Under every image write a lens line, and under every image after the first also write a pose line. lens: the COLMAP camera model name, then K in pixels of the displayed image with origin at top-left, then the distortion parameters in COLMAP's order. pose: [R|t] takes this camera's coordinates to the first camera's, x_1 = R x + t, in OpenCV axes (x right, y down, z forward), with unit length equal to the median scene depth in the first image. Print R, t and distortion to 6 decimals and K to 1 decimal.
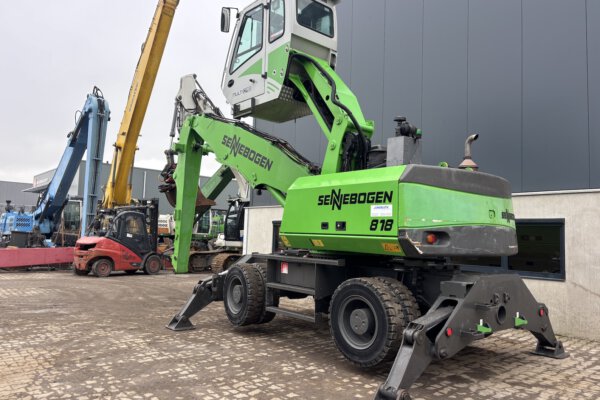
lens RADIAL K [[436.3, 0, 300.0], [0, 436.3, 200.0], [0, 0, 1]] dist [0.045440, -0.058899]
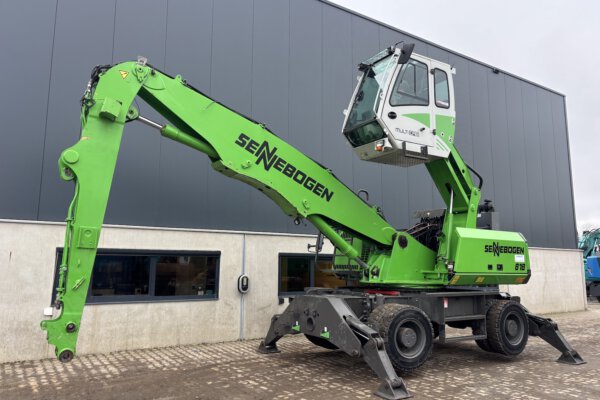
lens RADIAL K [[436.3, 0, 300.0], [0, 436.3, 200.0], [0, 0, 1]] dist [0.045440, -0.058899]
pose [[0.193311, 0.125638, 0.973060, -1.209758], [-0.086866, 0.990064, -0.110577, 0.045081], [-0.977285, -0.063150, 0.202303, 1.084094]]
